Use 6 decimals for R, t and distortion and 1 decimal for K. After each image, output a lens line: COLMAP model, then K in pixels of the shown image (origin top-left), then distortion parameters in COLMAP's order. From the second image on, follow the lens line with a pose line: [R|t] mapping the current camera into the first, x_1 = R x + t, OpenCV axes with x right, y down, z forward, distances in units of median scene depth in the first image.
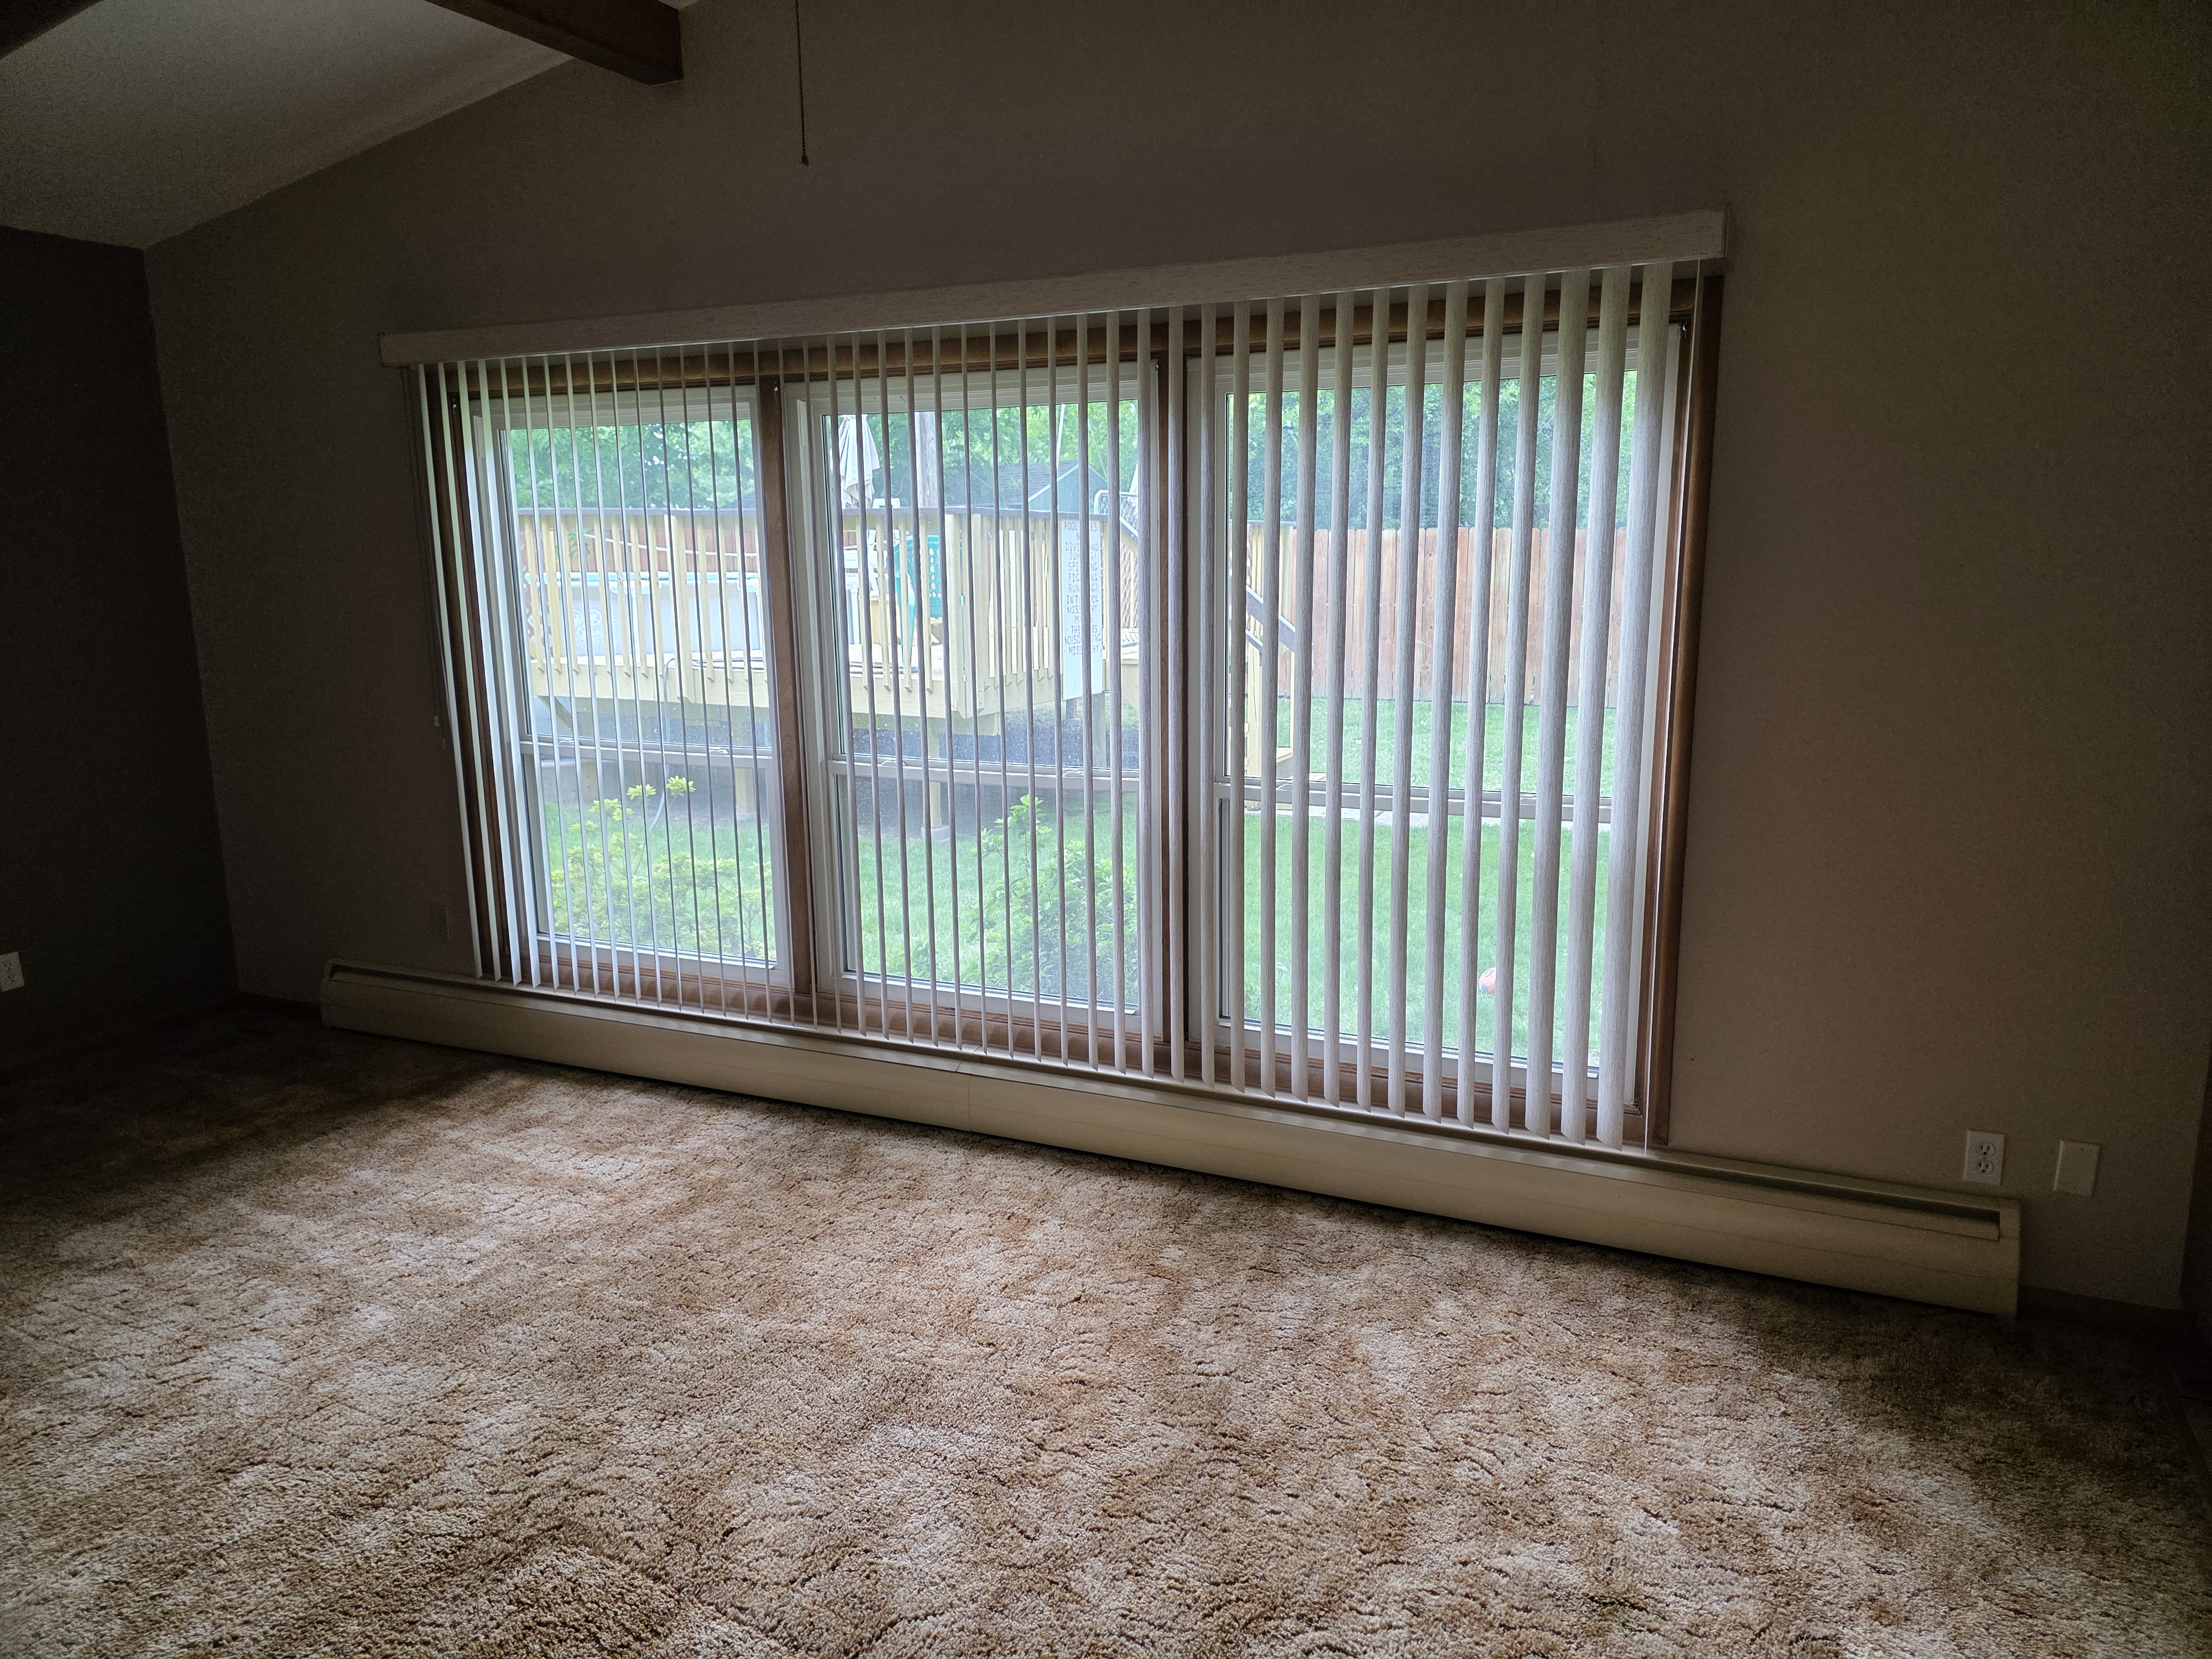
lens RADIAL K [[1494.2, 0, 1104.7], [0, 1494.2, 845.4], [0, 0, 1]] dist [0.067698, -0.063027]
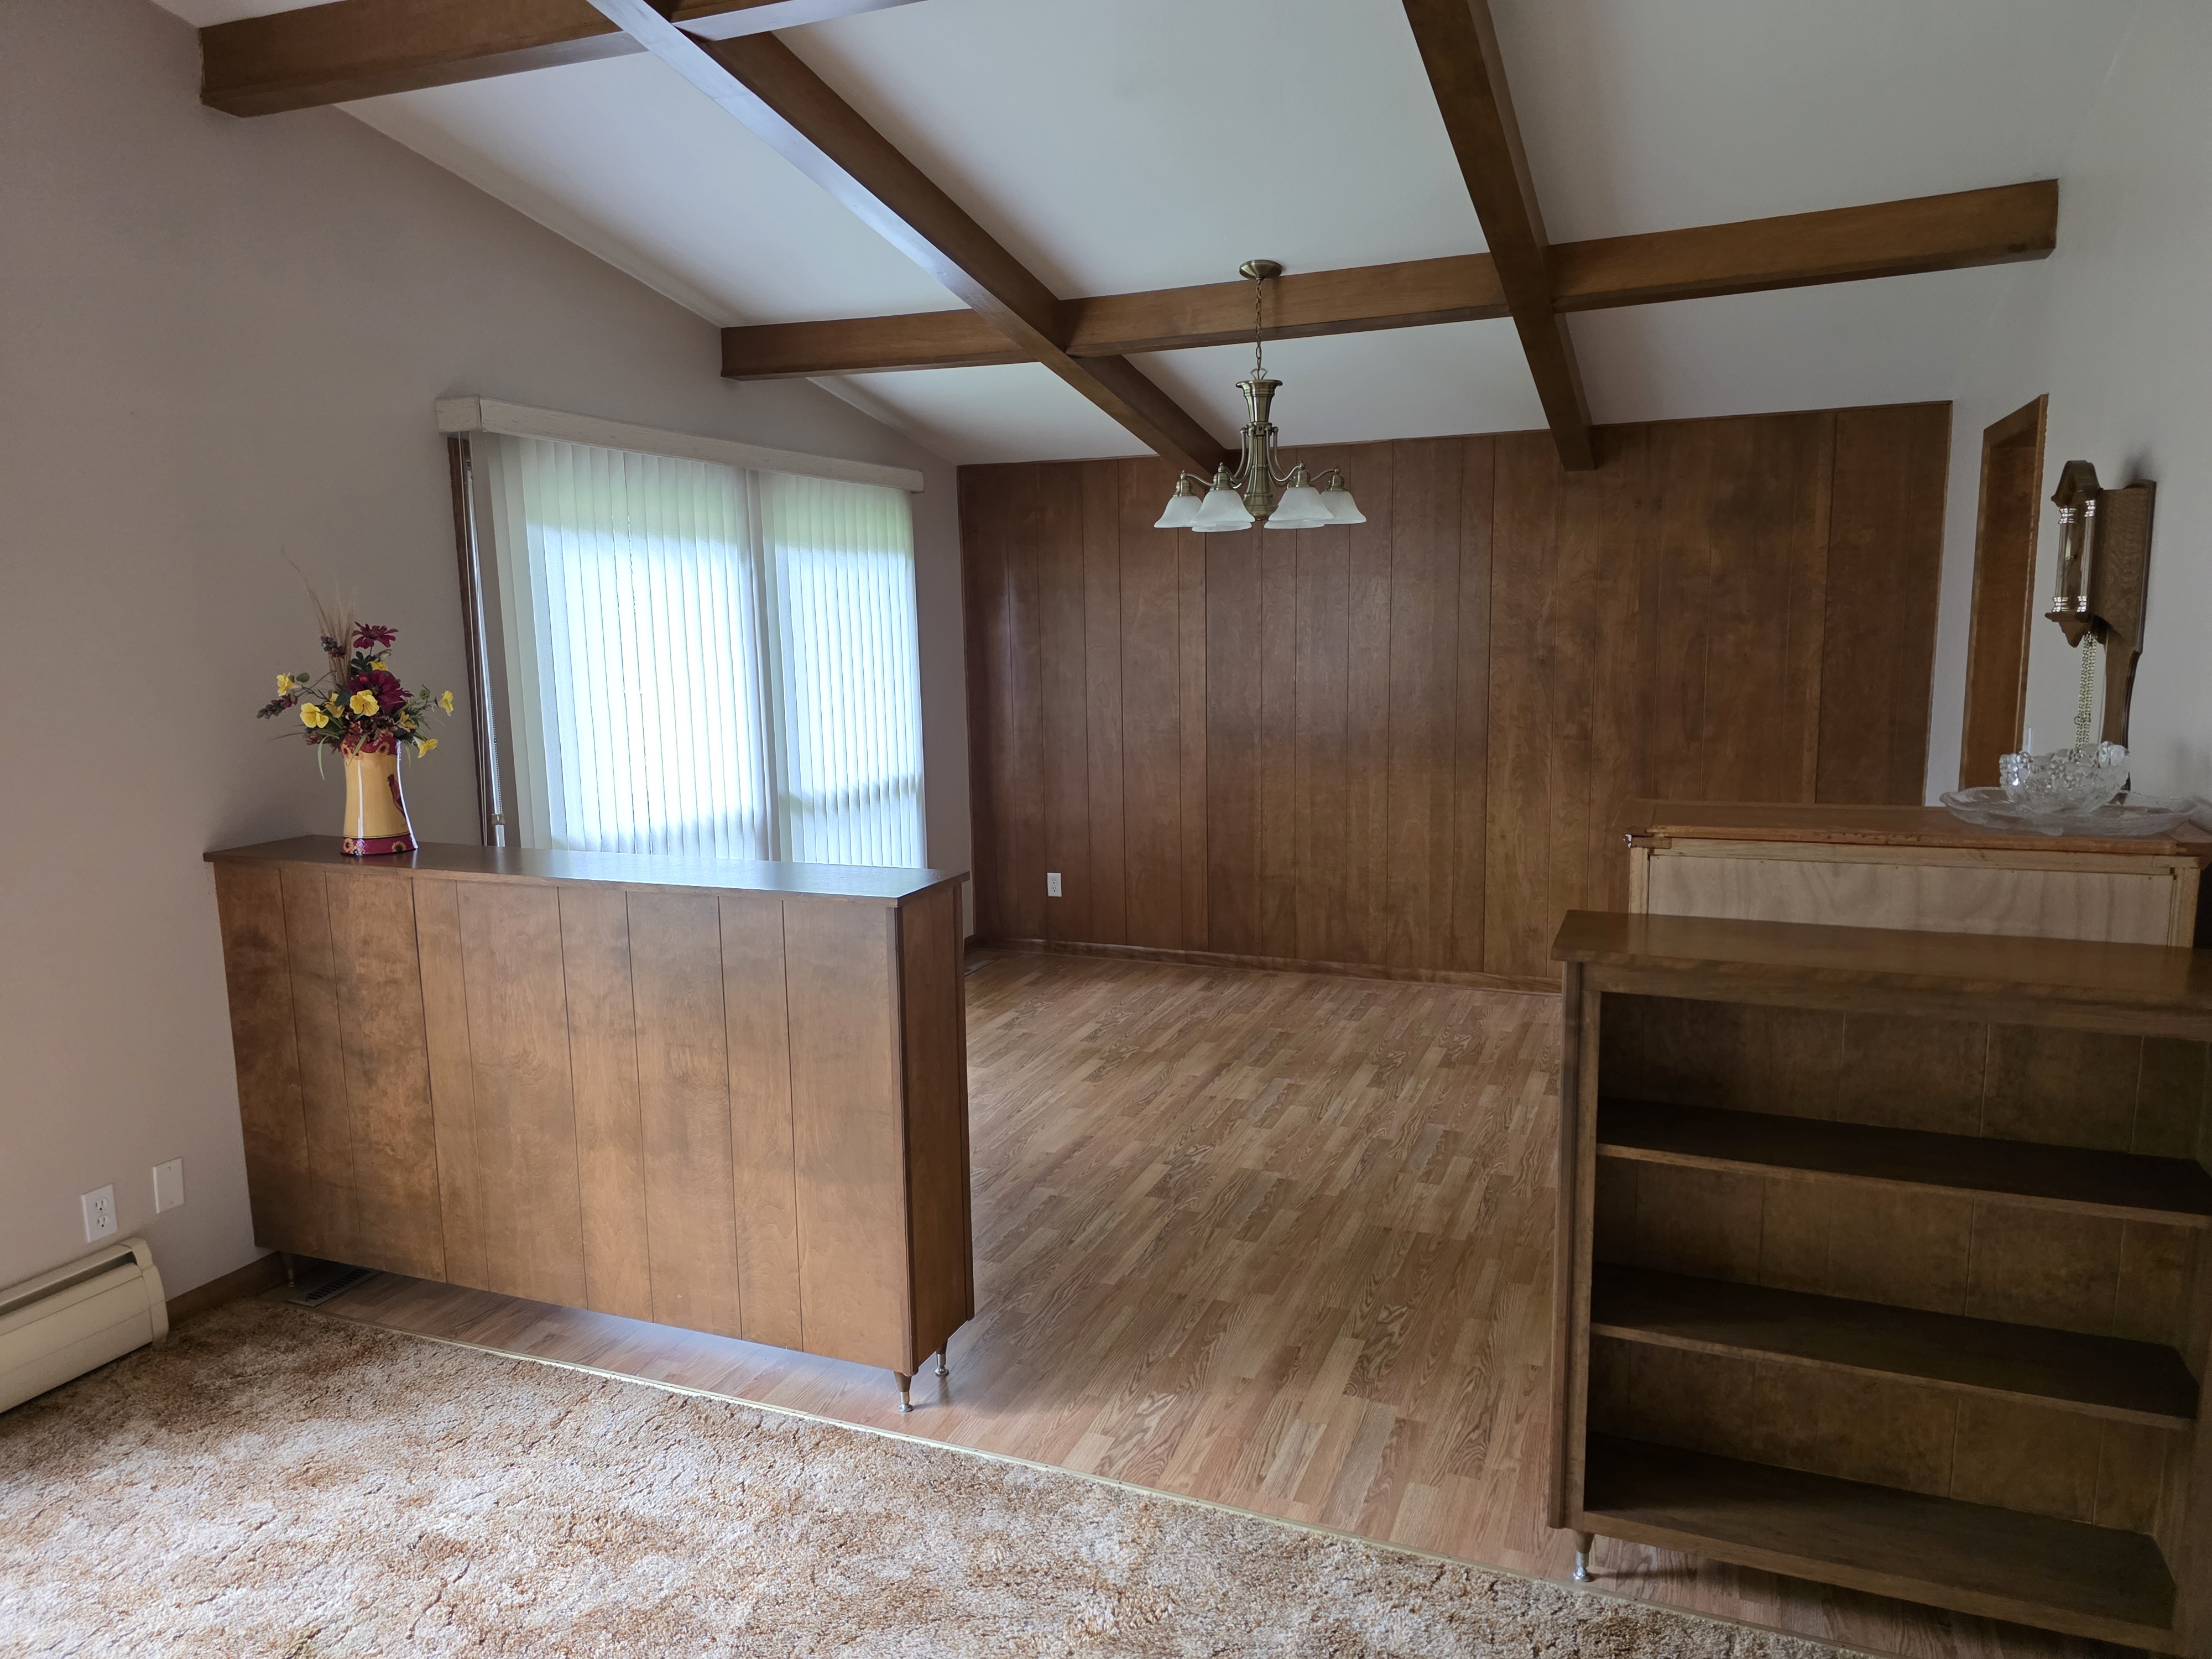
lens RADIAL K [[1494.2, 0, 1116.0], [0, 1494.2, 822.6], [0, 0, 1]] dist [0.067698, -0.063027]
pose [[-0.042176, -0.137097, 0.989659, -0.528670], [0.207819, 0.967672, 0.142907, -0.075404], [-0.977258, 0.211697, -0.012321, 0.261418]]
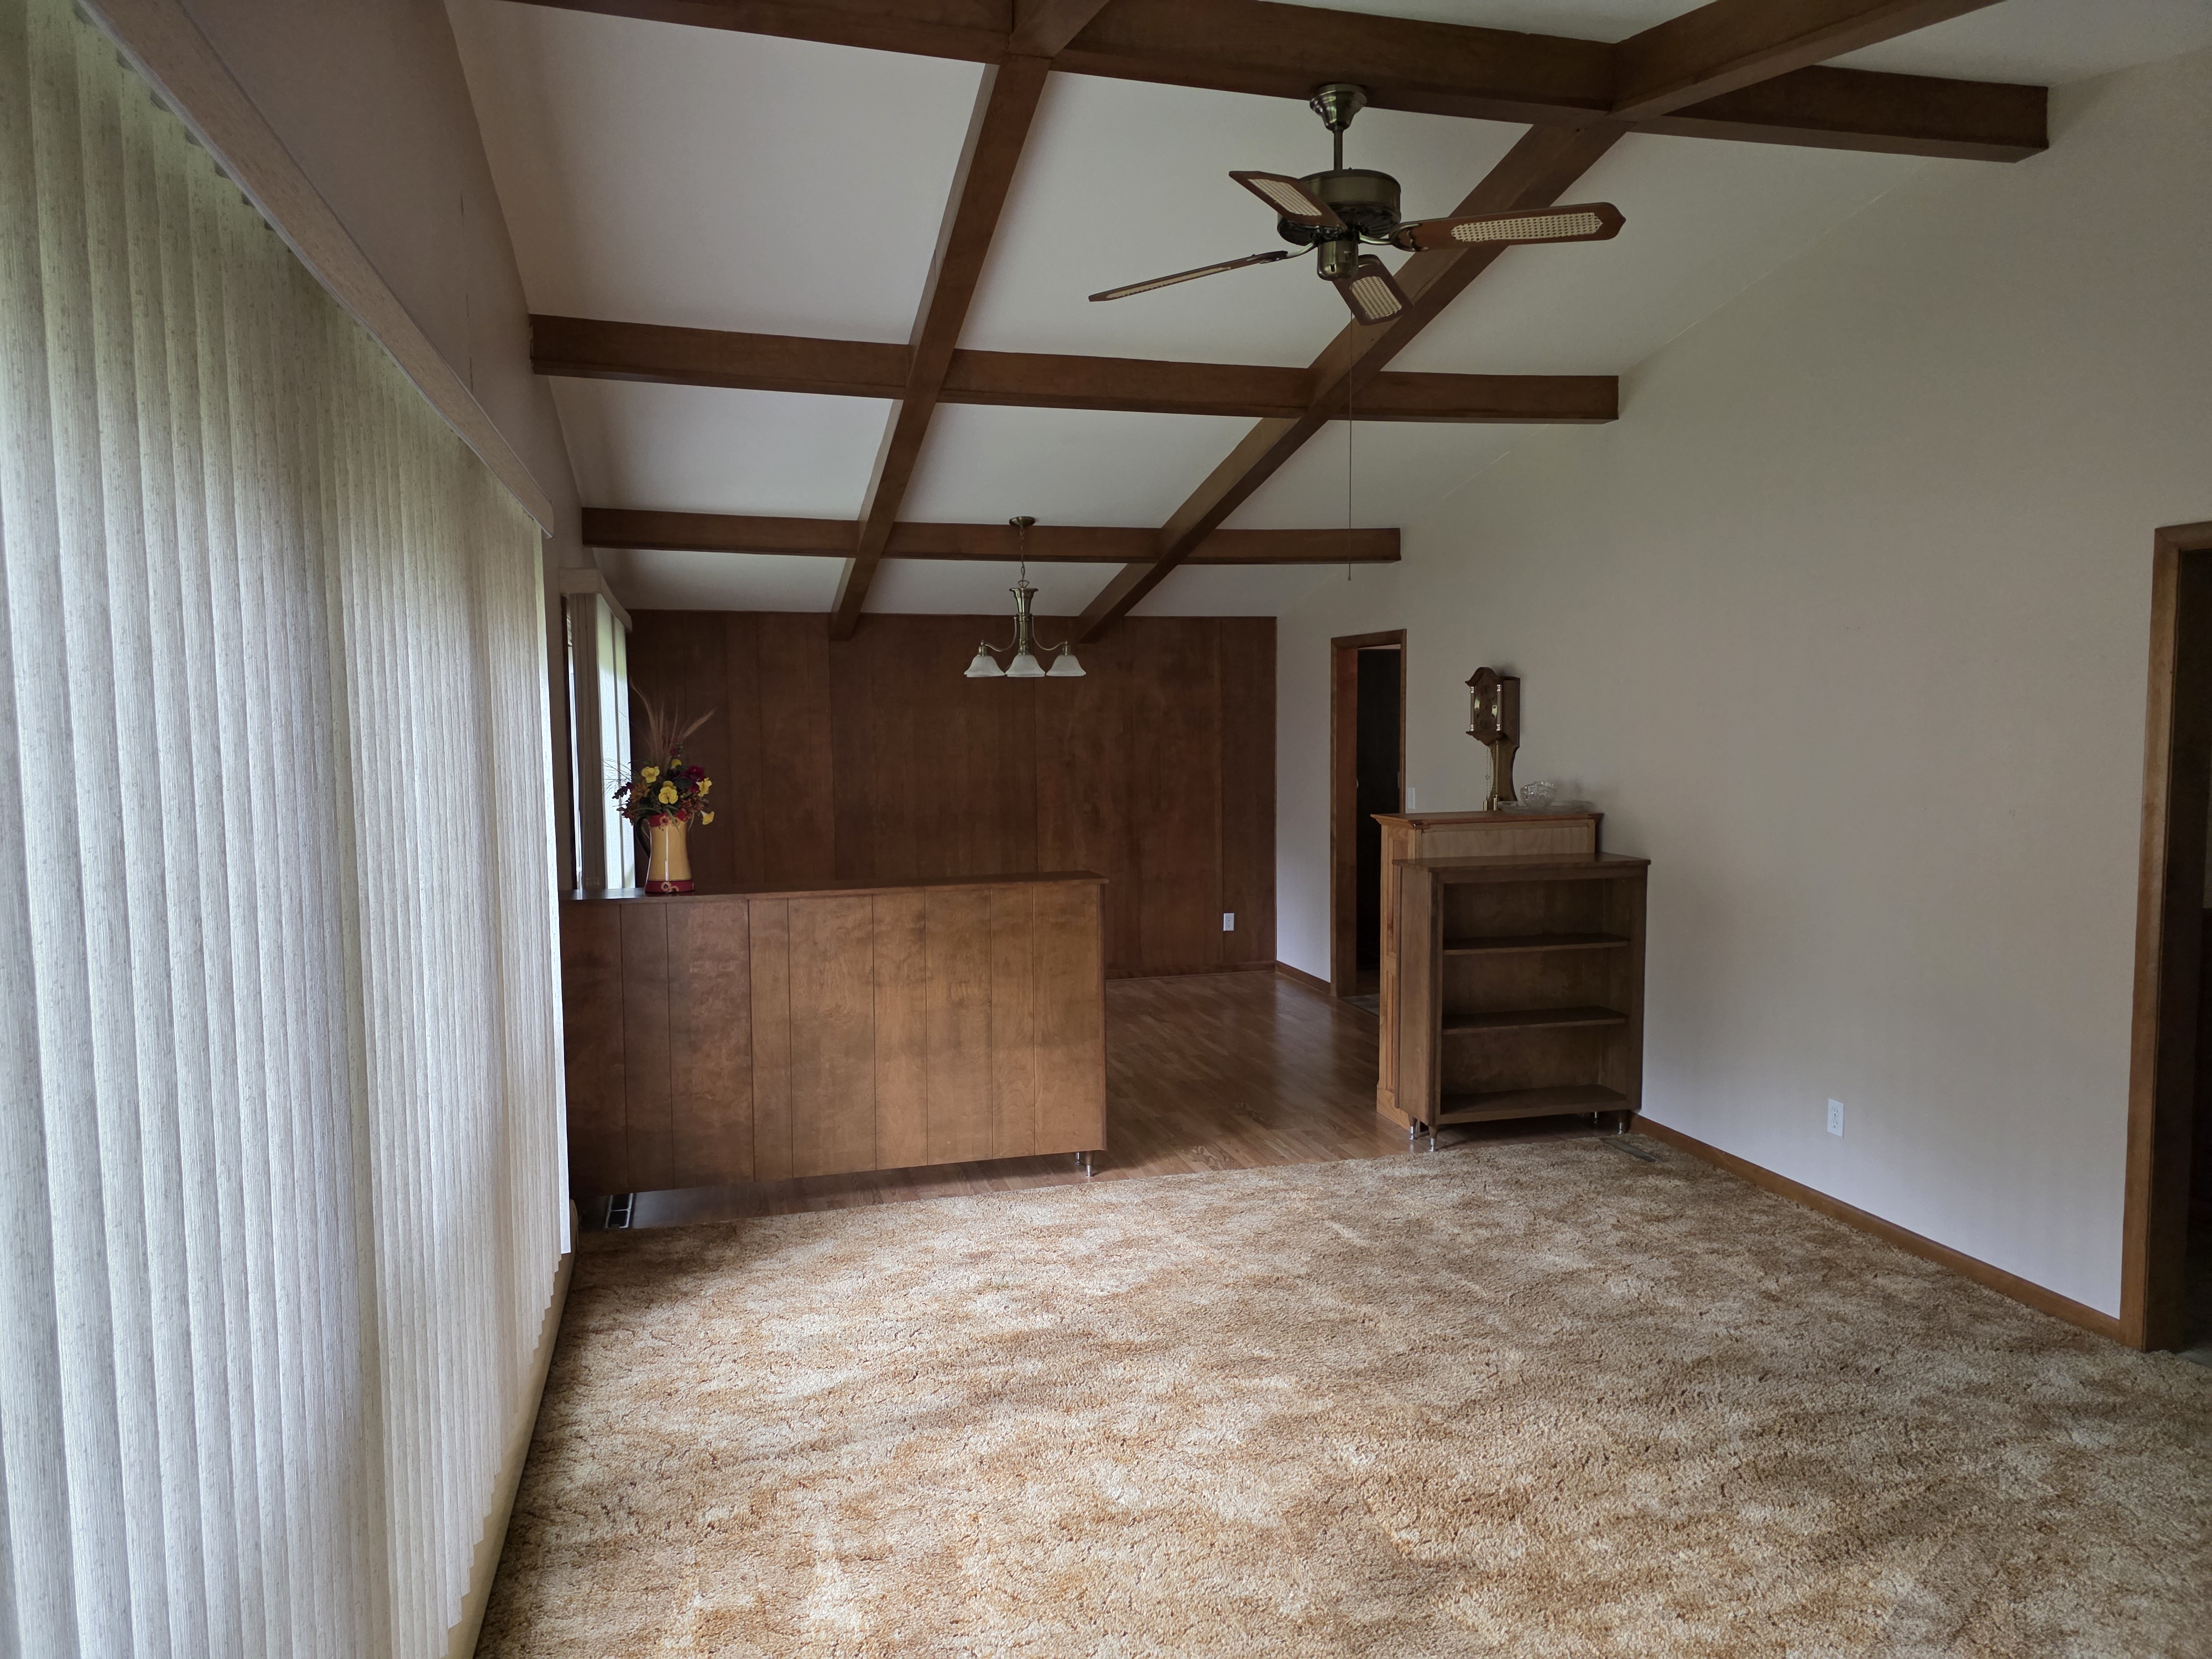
lens RADIAL K [[1494.2, 0, 1122.7], [0, 1494.2, 822.6], [0, 0, 1]] dist [0.067698, -0.063027]
pose [[-0.650375, -0.042095, 0.758446, -0.952754], [0.156113, 0.969743, 0.187691, -0.326768], [-0.743399, 0.240473, -0.624124, 1.530908]]
